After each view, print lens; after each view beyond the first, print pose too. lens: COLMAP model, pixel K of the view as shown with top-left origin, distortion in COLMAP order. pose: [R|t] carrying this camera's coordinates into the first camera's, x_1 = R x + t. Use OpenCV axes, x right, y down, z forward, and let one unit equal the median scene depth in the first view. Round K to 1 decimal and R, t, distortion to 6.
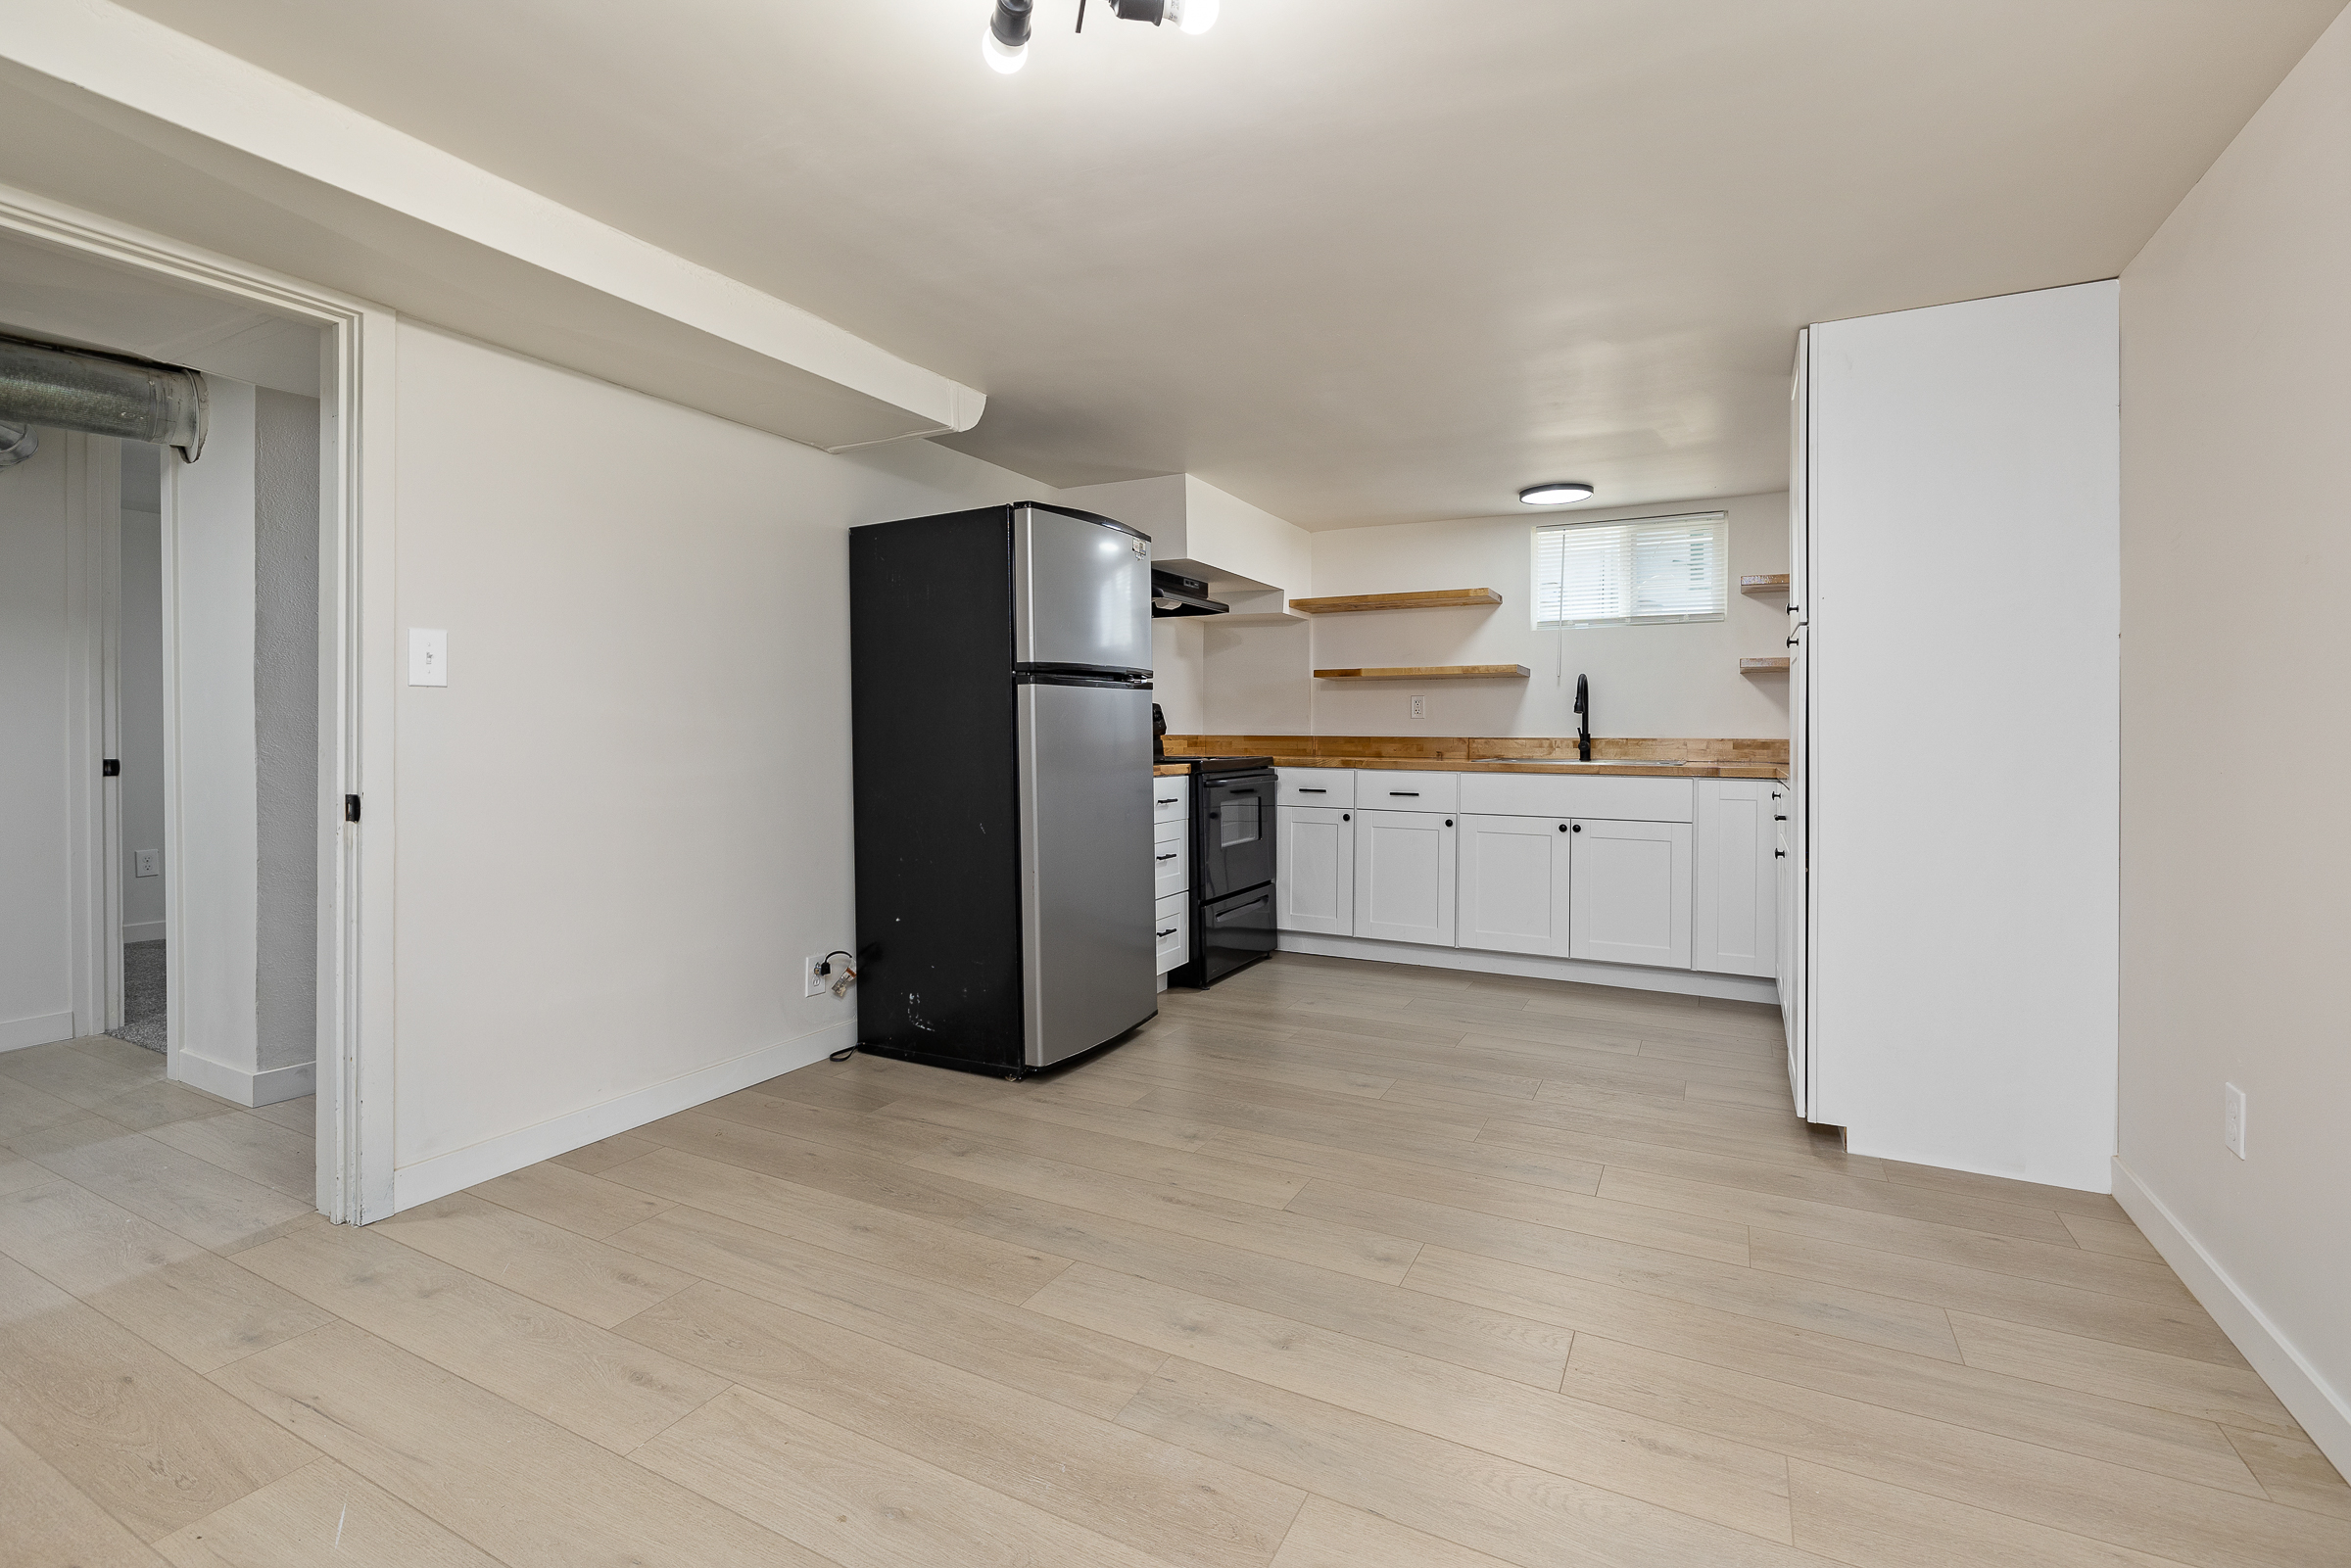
lens RADIAL K [[1123.0, 0, 1219.8], [0, 1123.0, 740.3], [0, 0, 1]] dist [-0.009452, 0.000075]
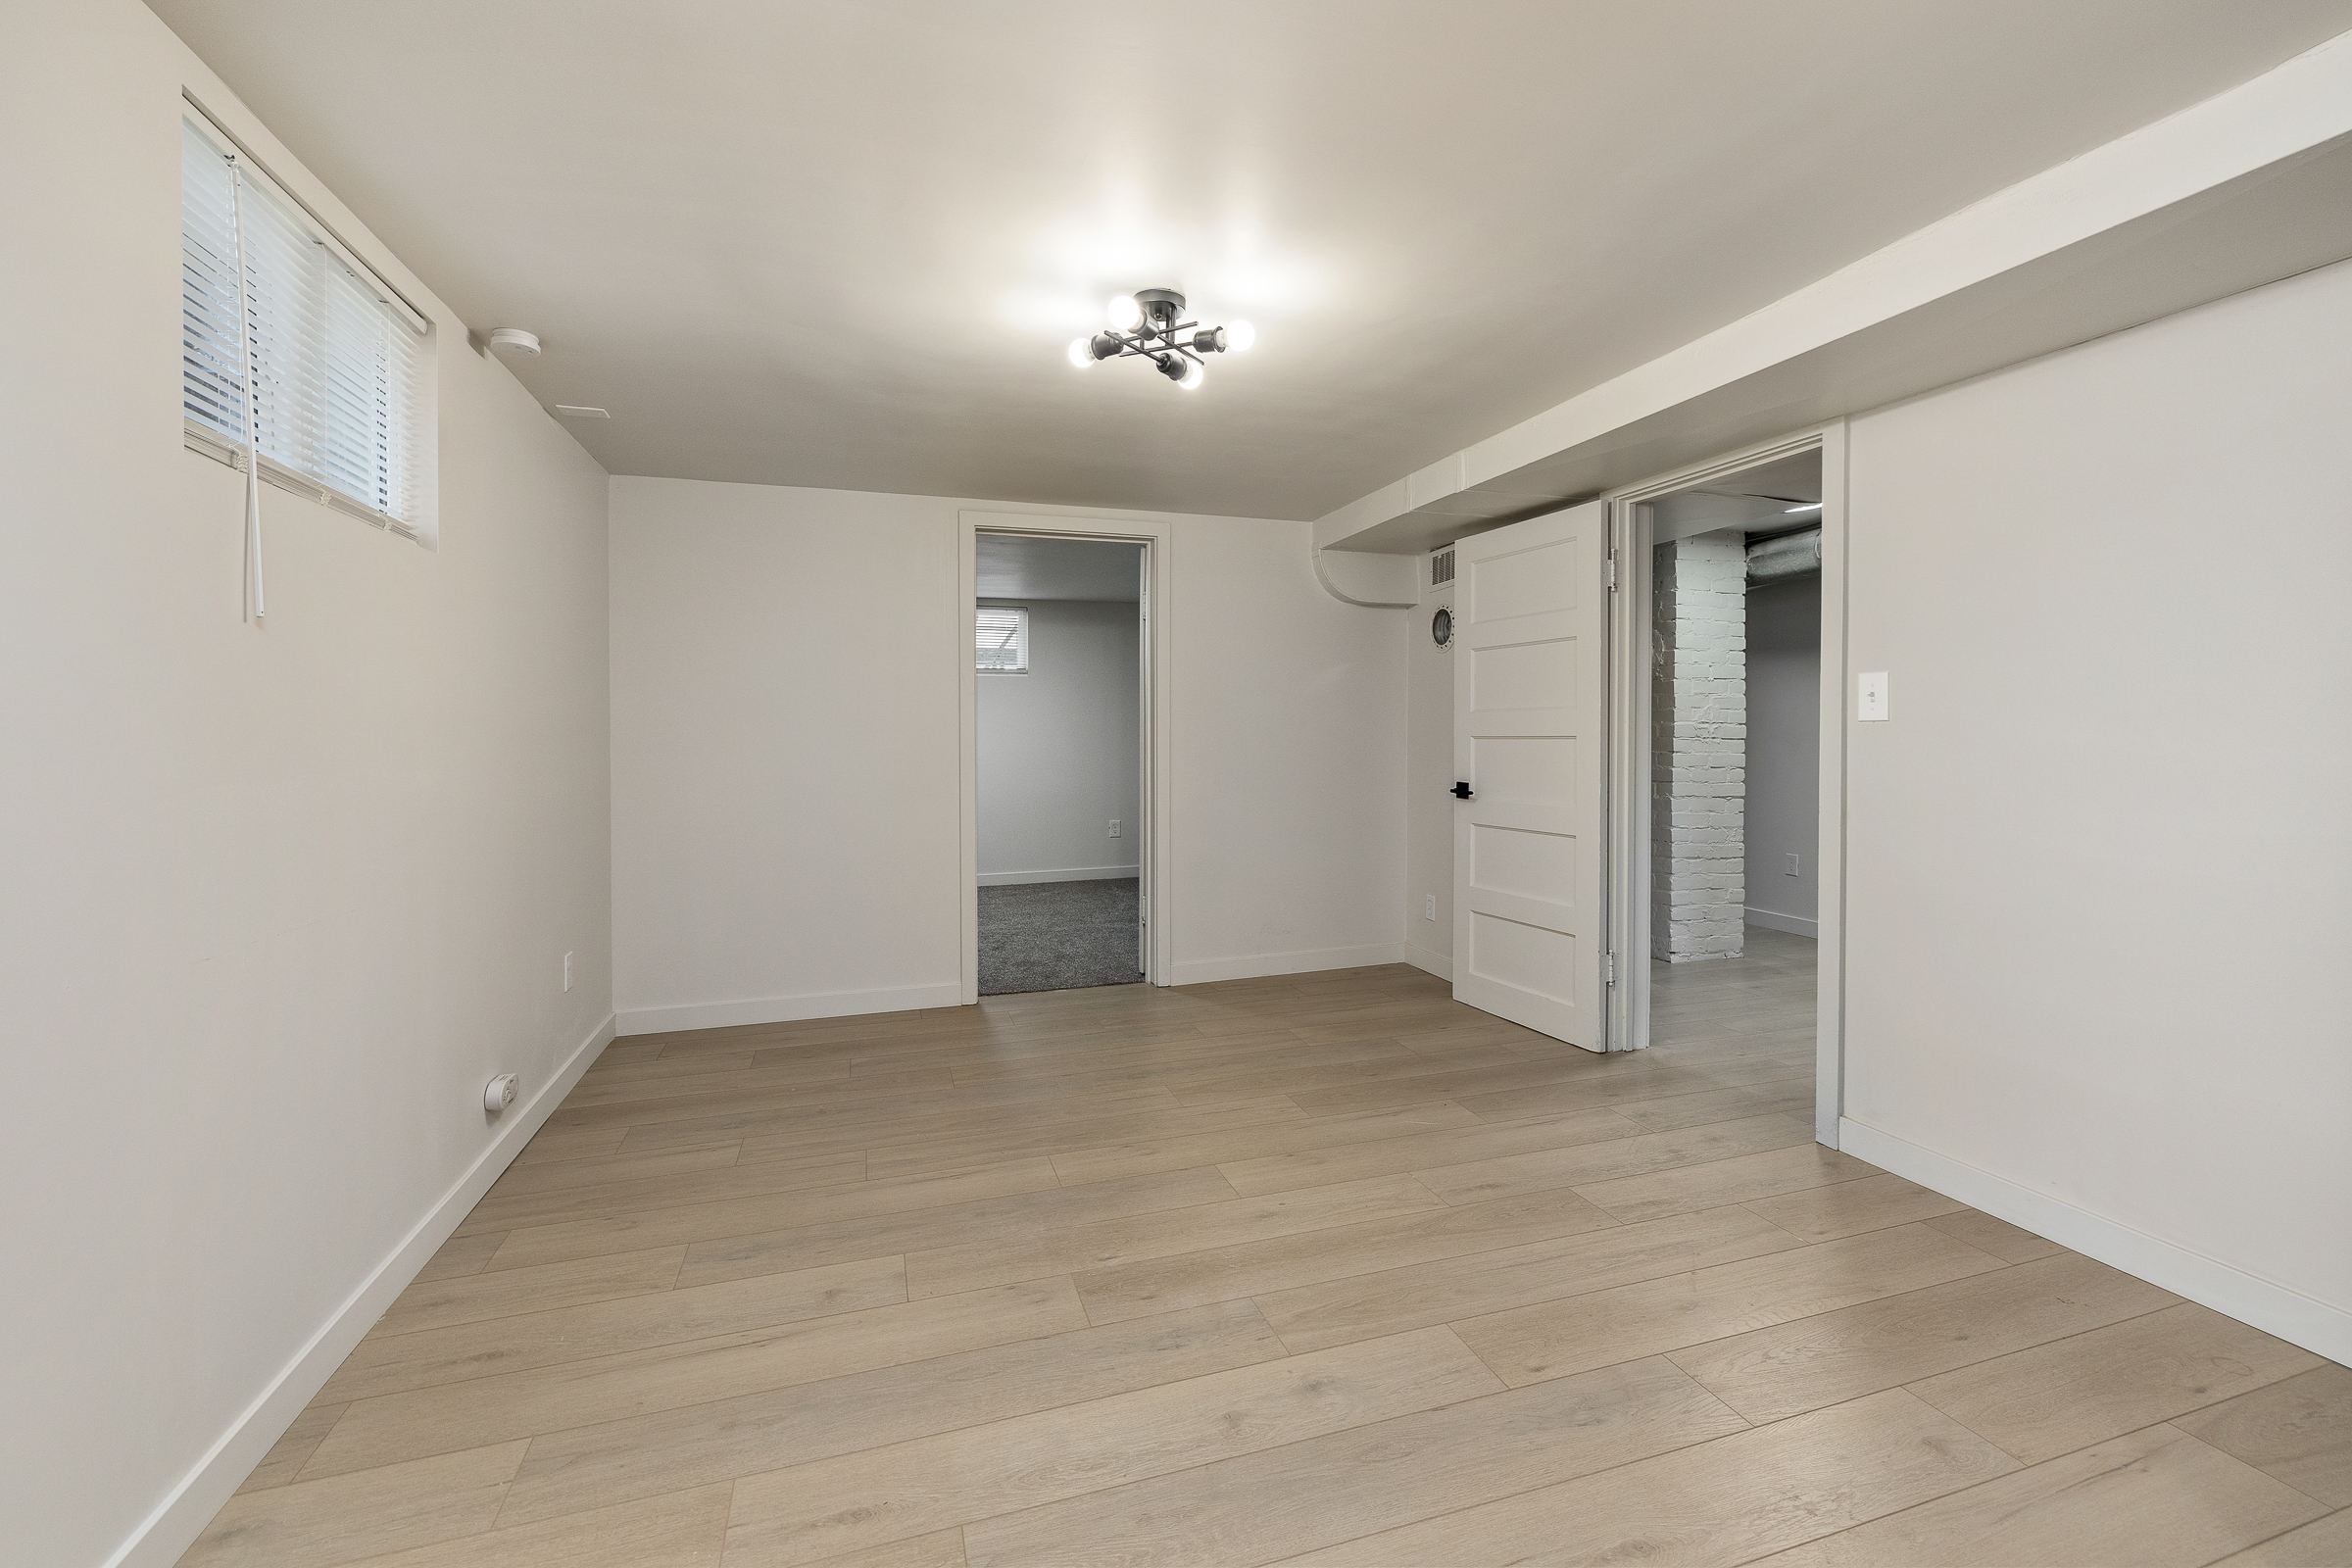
lens RADIAL K [[987.8, 0, 1193.0], [0, 987.8, 749.4], [0, 0, 1]] dist [0.000165, -0.000010]
pose [[-0.728384, 0.015873, -0.684985, 0.258134], [-0.001698, 0.999687, 0.024972, -0.024418], [0.685167, 0.019353, -0.728129, 0.621164]]
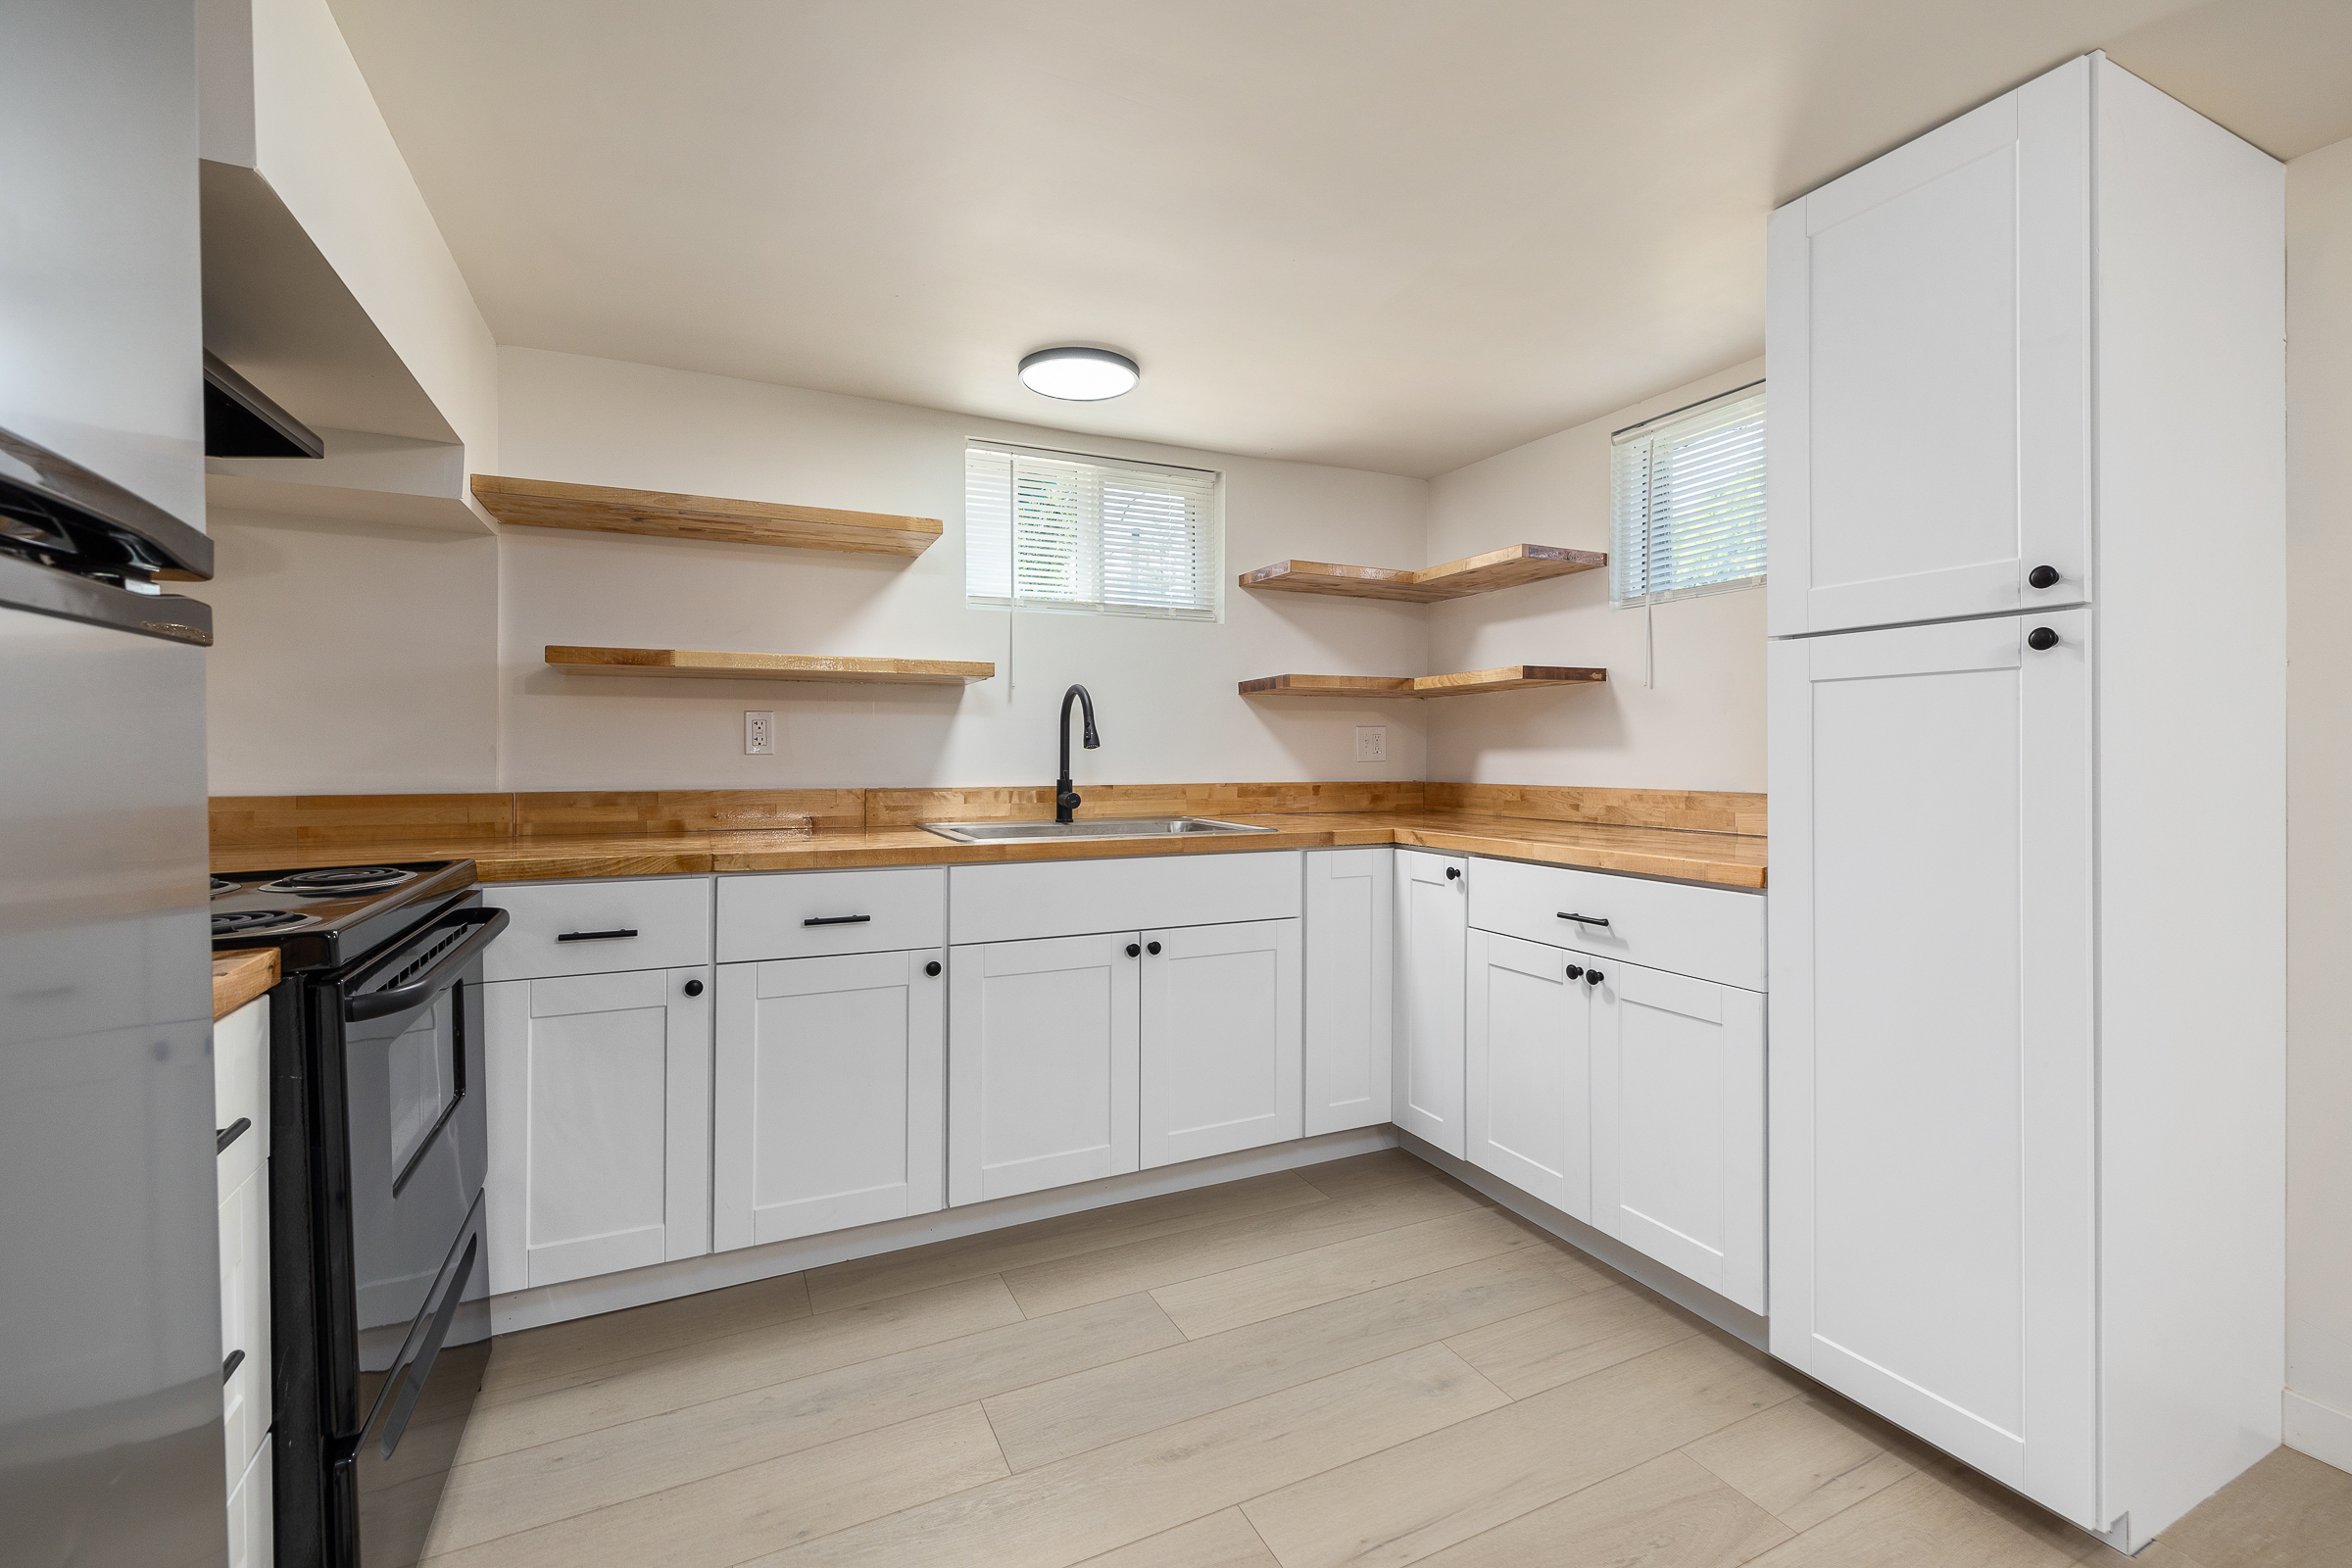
lens RADIAL K [[987.8, 0, 1193.0], [0, 987.8, 749.4], [0, 0, 1]] dist [0.000165, -0.000010]
pose [[0.620673, -0.001478, 0.784068, -0.066660], [0.005433, 0.999982, -0.002416, -0.021575], [-0.784051, 0.005759, 0.620670, 0.609527]]
